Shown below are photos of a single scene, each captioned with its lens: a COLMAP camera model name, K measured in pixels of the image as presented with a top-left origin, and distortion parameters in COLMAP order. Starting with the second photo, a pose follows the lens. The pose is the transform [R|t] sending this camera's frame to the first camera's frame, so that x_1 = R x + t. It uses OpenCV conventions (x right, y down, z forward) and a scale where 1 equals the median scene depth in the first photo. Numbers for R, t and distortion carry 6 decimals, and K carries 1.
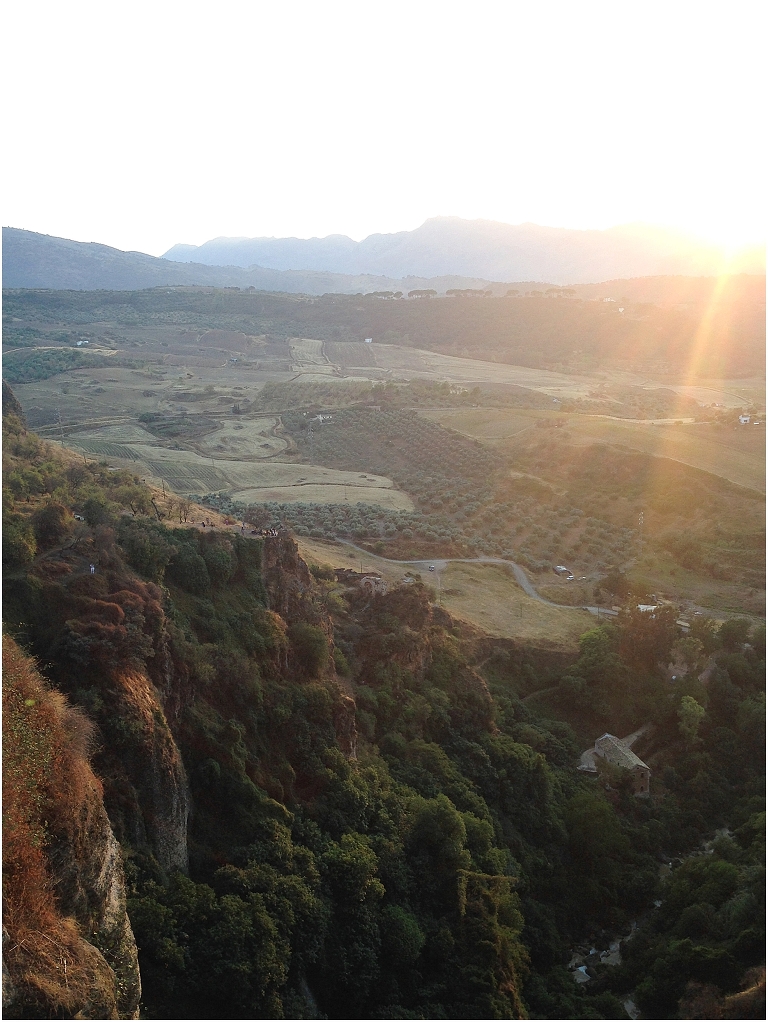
lens RADIAL K [[941.9, 0, 374.7], [0, 941.9, 517.9], [0, 0, 1]] dist [0.054750, 0.000000]
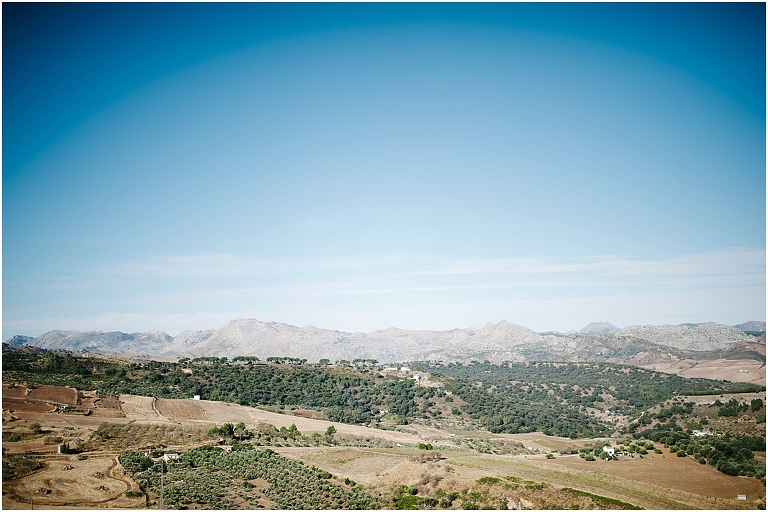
lens RADIAL K [[765.1, 0, 389.3], [0, 765.1, 254.8], [0, 0, 1]] dist [-0.071953, 0.000000]
pose [[0.965818, 0.054196, 0.253493, -0.043748], [0.048442, 0.922937, -0.381890, -0.000207], [-0.254655, 0.381116, 0.888764, 0.236392]]
